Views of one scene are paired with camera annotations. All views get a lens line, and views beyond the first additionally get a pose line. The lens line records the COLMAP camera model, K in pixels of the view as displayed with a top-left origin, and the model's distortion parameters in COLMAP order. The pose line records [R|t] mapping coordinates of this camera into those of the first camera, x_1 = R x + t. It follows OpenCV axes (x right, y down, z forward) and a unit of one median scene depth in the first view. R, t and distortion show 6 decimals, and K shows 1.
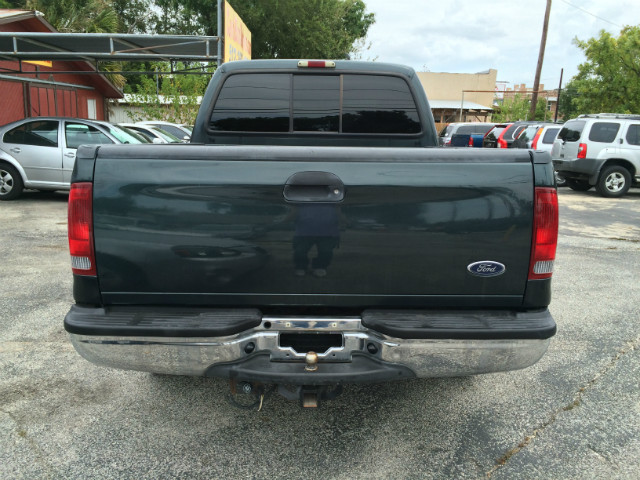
lens RADIAL K [[544.5, 0, 320.9], [0, 544.5, 237.6], [0, 0, 1]] dist [0.091827, -0.129236]
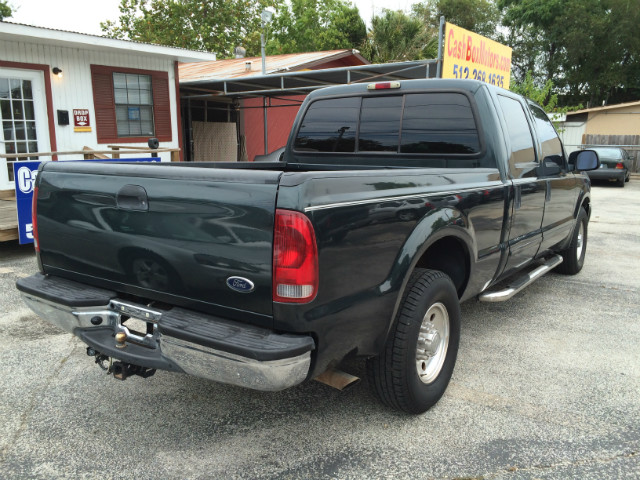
lens RADIAL K [[544.5, 0, 320.9], [0, 544.5, 237.6], [0, 0, 1]] dist [0.091827, -0.129236]
pose [[0.813795, 0.088496, -0.574375, 0.511295], [-0.107397, 0.994216, 0.001018, -0.024686], [0.571143, 0.060858, 0.818592, 0.117003]]
